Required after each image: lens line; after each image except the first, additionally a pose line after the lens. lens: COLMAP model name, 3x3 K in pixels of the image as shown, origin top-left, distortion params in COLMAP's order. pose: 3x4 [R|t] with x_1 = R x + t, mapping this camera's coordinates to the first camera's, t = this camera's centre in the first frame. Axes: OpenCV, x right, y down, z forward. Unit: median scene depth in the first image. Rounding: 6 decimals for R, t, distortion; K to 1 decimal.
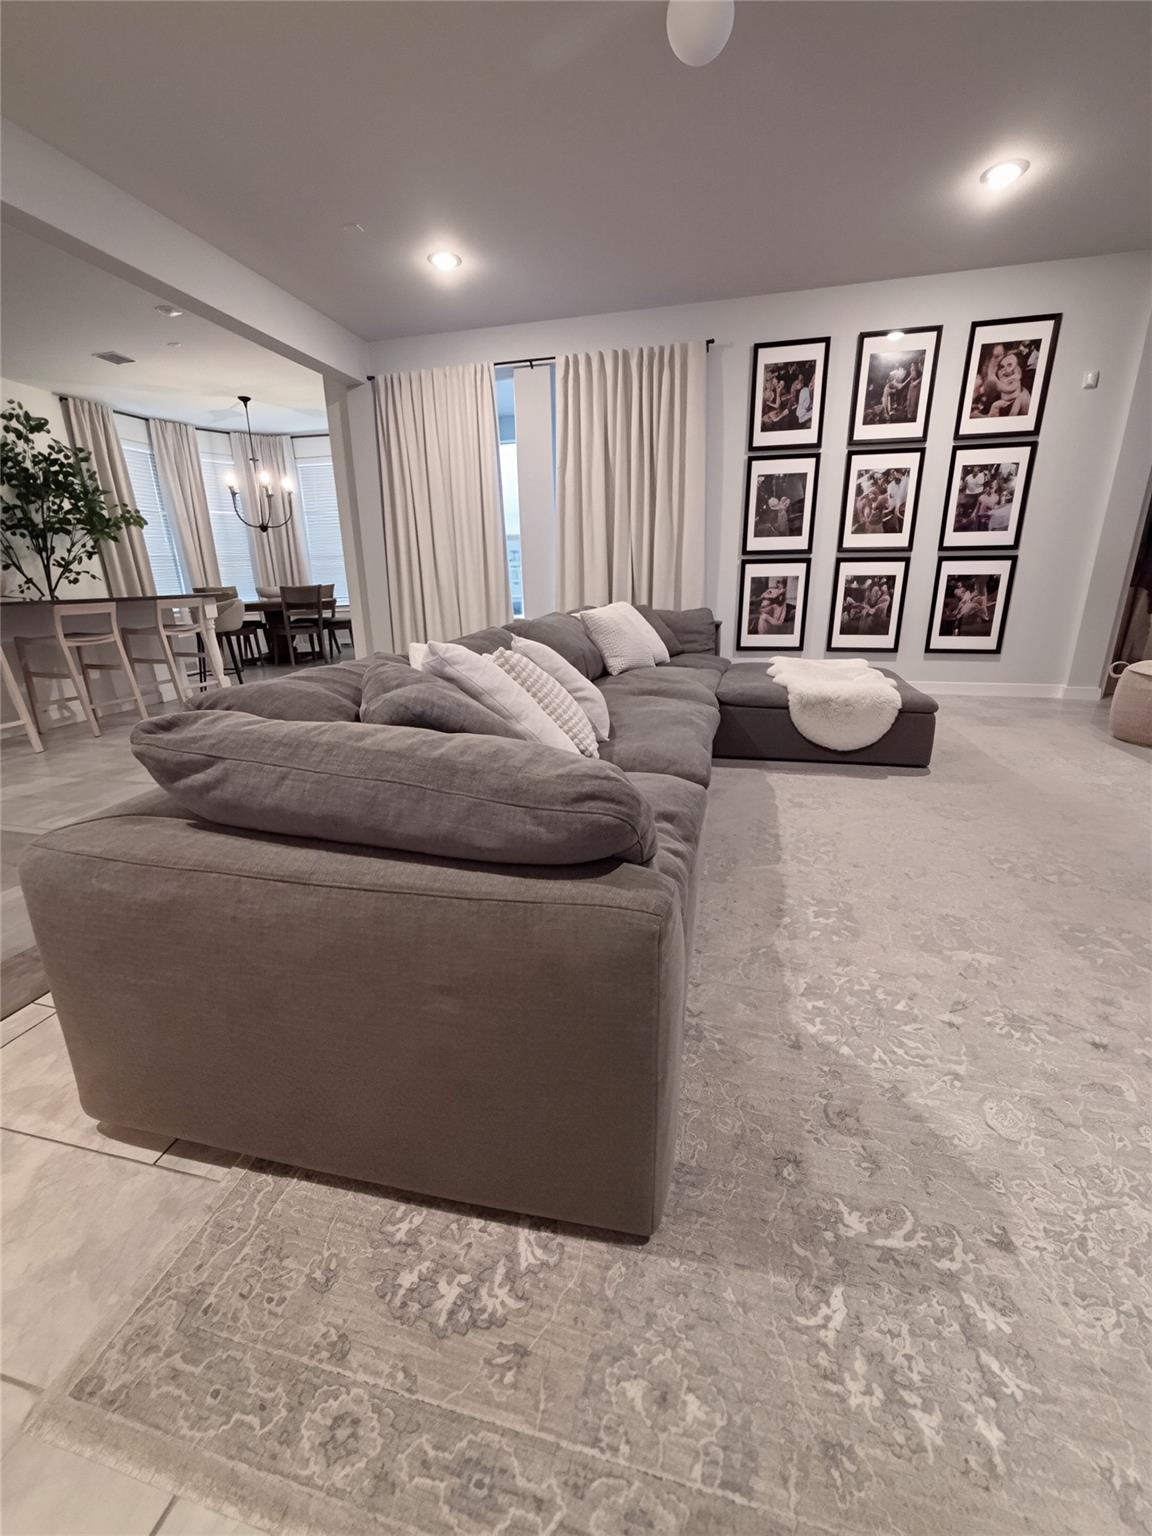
lens RADIAL K [[618.1, 0, 576.0], [0, 618.1, 768.0], [0, 0, 1]] dist [-0.001260, -0.000401]
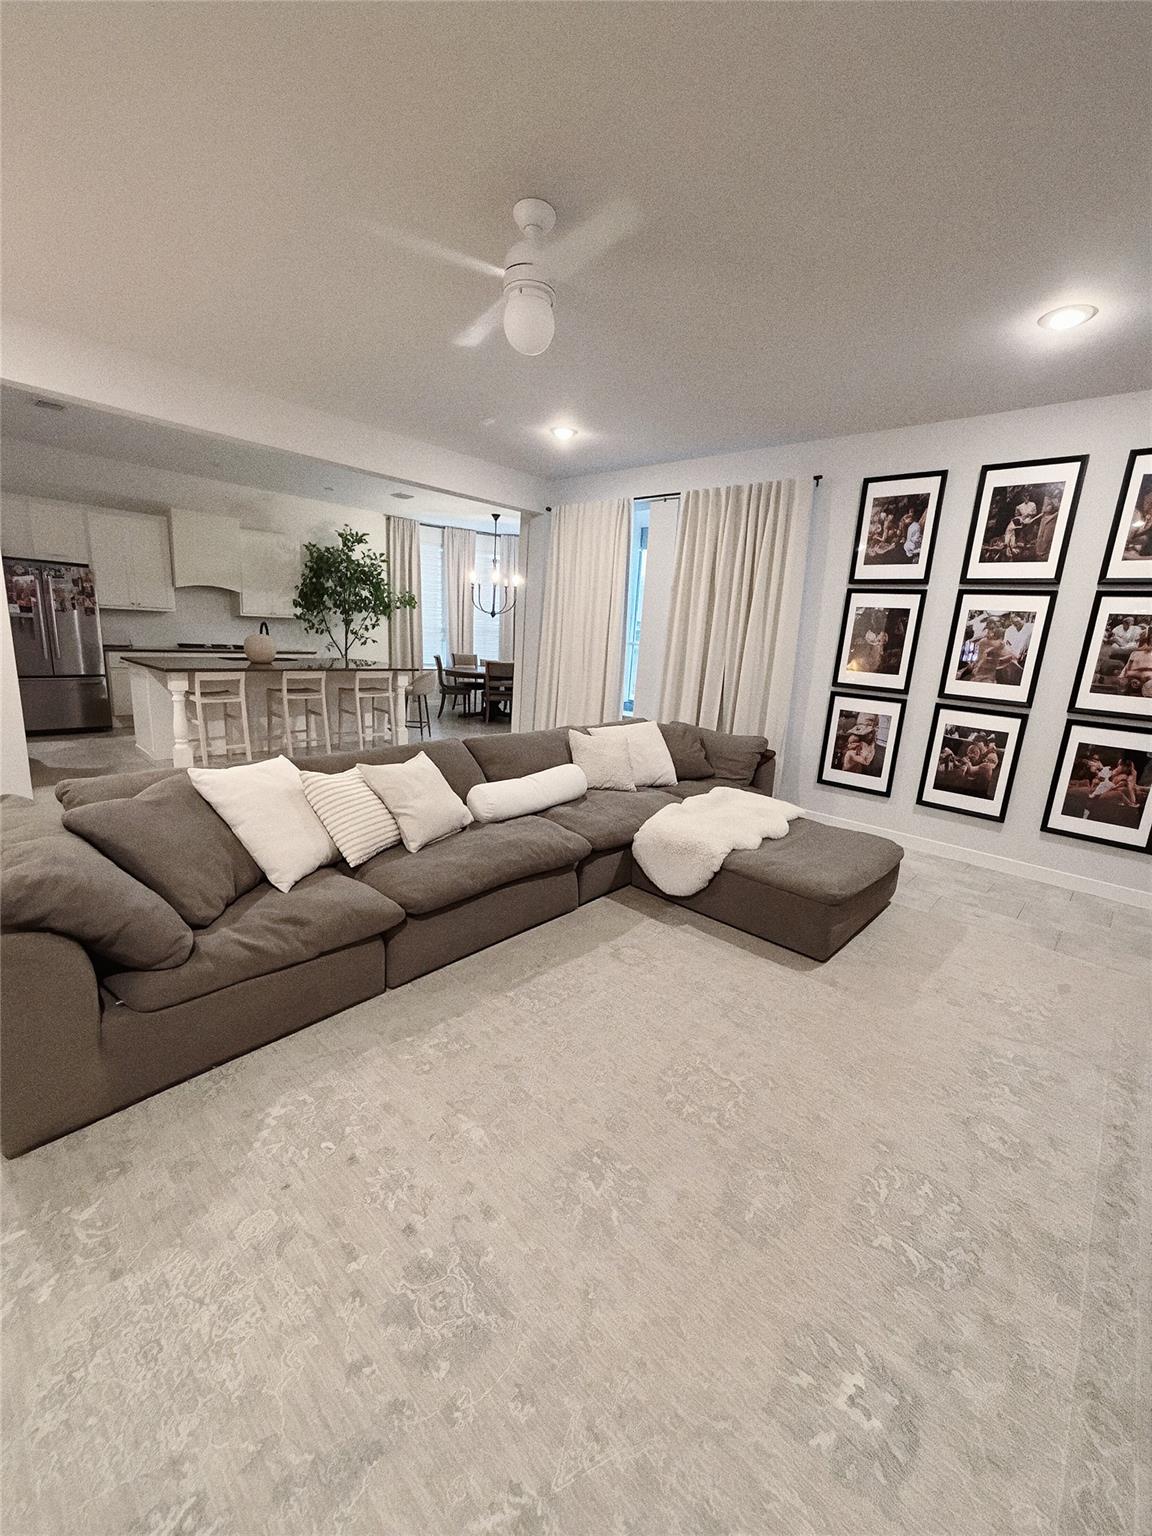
lens RADIAL K [[618.1, 0, 576.0], [0, 618.1, 768.0], [0, 0, 1]] dist [-0.001260, -0.000401]
pose [[0.873976, 0.175892, -0.453021, 0.394781], [-0.217616, 0.975164, -0.041205, -0.103826], [0.434522, 0.134597, 0.890547, 0.006250]]
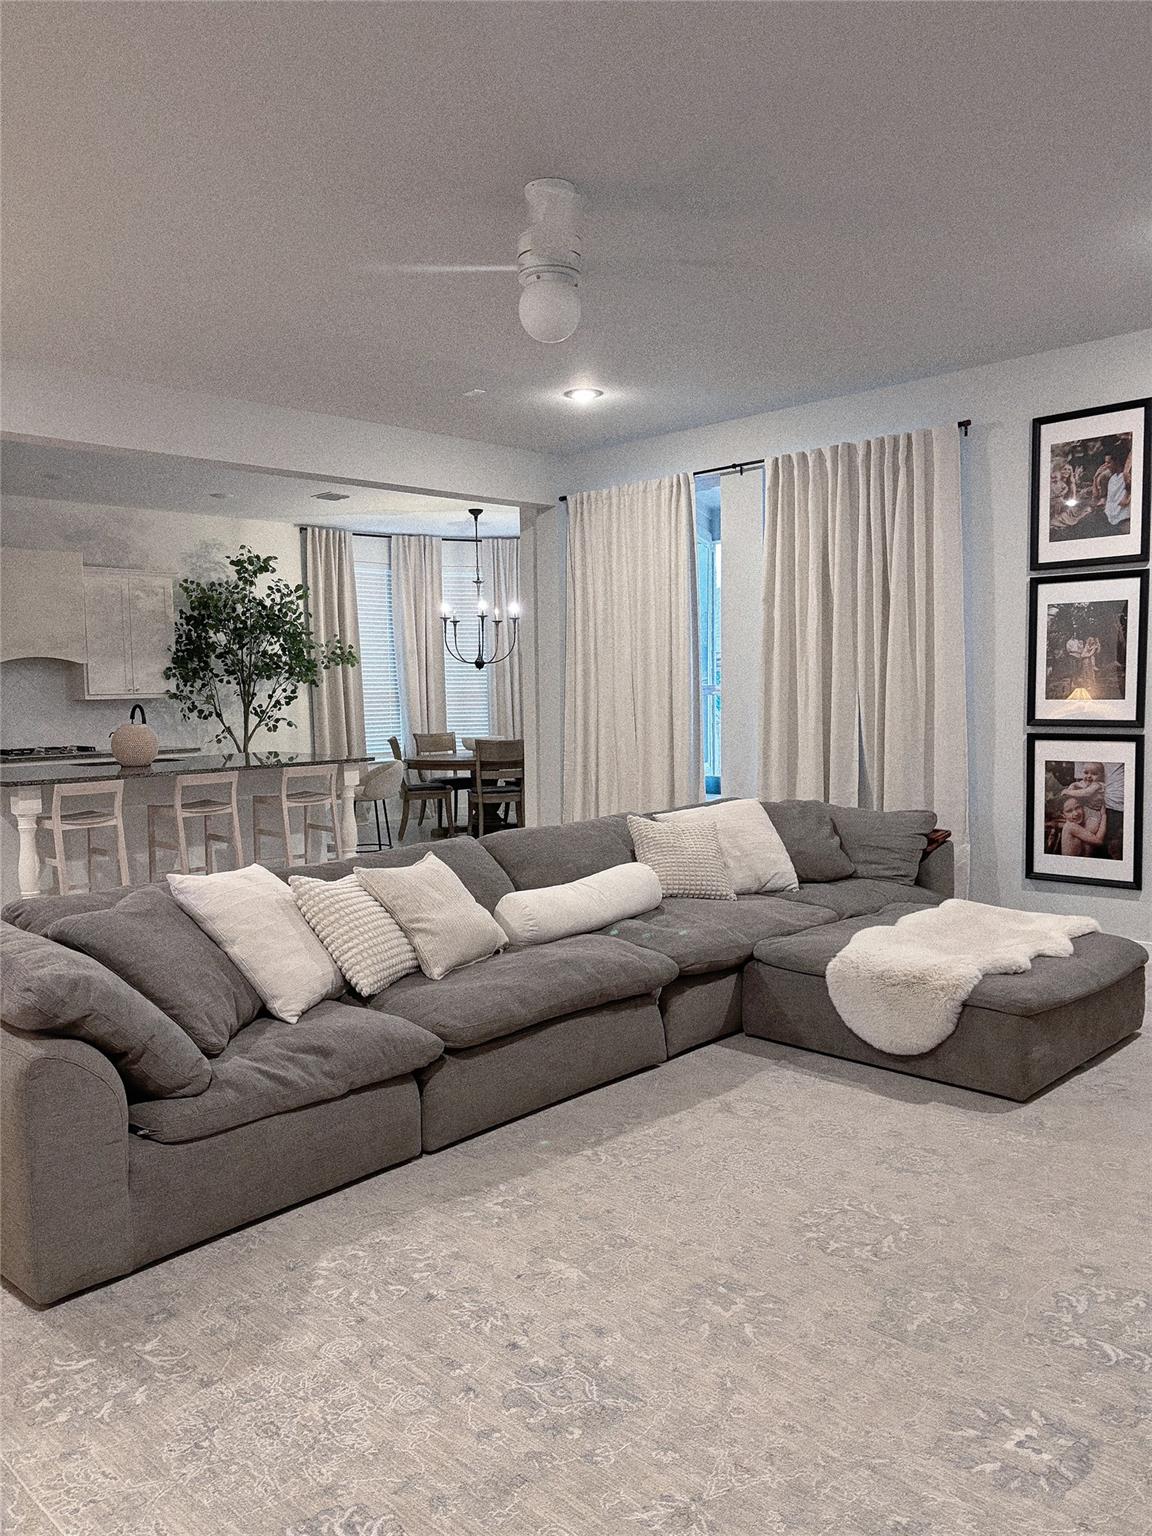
lens RADIAL K [[1160.2, 0, 554.3], [0, 1160.2, 775.1], [0, 0, 1]] dist [0.005737, 0.003016]
pose [[0.854492, 0.040984, -0.517846, 0.487525], [-0.150388, 0.973710, -0.171090, -0.033090], [0.497220, 0.224073, 0.838191, -0.189482]]
